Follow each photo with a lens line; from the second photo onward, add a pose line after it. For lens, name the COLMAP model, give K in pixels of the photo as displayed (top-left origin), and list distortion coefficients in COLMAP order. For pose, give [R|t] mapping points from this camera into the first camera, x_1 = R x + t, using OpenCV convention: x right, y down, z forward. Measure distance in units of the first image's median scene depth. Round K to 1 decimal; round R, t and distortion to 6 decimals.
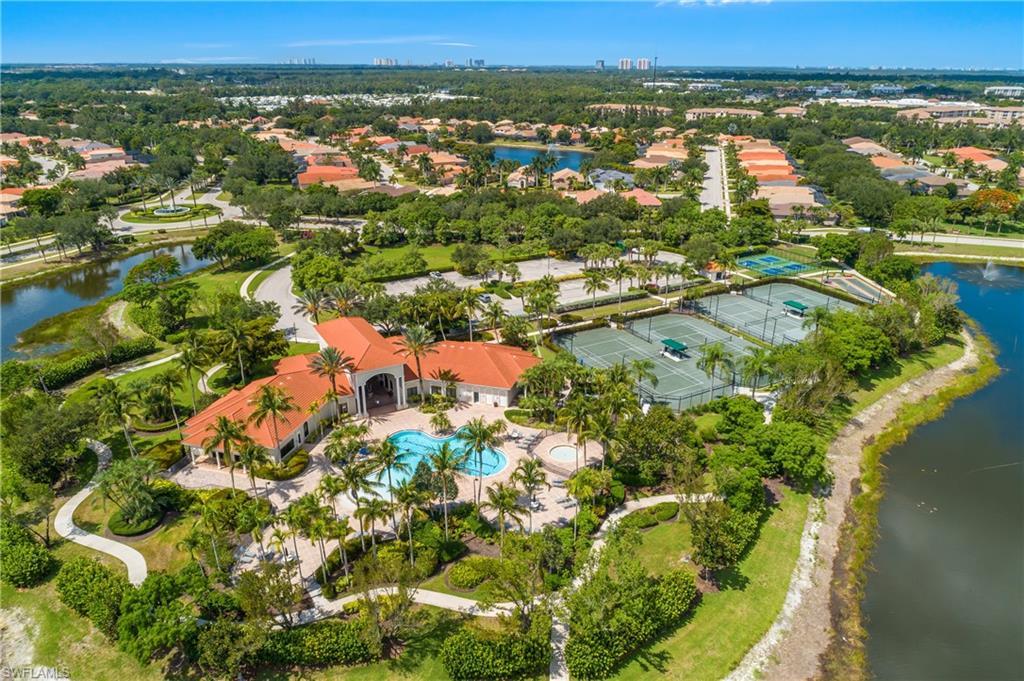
lens RADIAL K [[688.2, 0, 512.0], [0, 688.2, 340.5], [0, 0, 1]] dist [-0.000589, 0.001578]
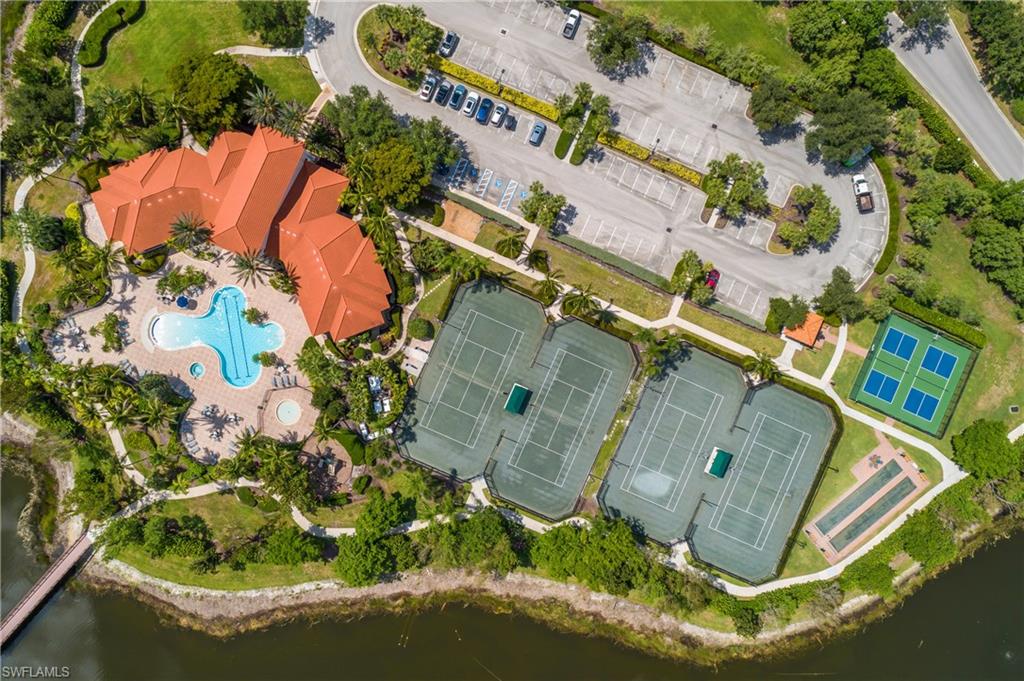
lens RADIAL K [[688.2, 0, 512.0], [0, 688.2, 340.5], [0, 0, 1]] dist [-0.000589, 0.001578]
pose [[0.597660, 0.801713, -0.007736, 0.196912], [-0.304095, 0.235603, 0.923048, -1.020911], [0.741842, -0.549316, 0.384607, 0.759119]]
